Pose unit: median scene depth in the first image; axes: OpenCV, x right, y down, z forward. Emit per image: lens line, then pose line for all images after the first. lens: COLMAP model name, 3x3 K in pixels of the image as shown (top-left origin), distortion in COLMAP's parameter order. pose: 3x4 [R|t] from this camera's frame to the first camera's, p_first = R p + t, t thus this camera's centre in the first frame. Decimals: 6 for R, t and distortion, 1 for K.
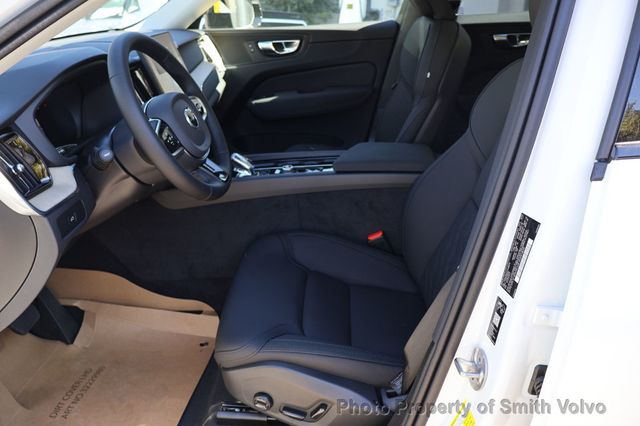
lens RADIAL K [[541.3, 0, 320.0], [0, 541.3, 212.8], [0, 0, 1]] dist [0.008535, 0.007038]
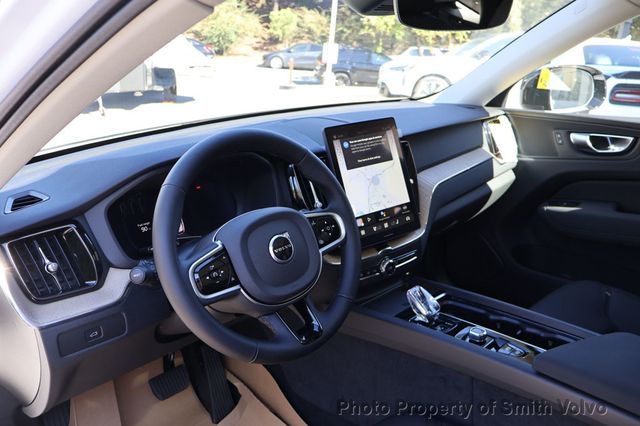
lens RADIAL K [[541.3, 0, 320.0], [0, 541.3, 213.5], [0, 0, 1]] dist [0.008535, 0.007038]
pose [[0.721706, 0.233318, -0.651692, 0.144863], [-0.282587, 0.958763, 0.030309, -0.135338], [0.631890, 0.162286, 0.757878, 0.244591]]
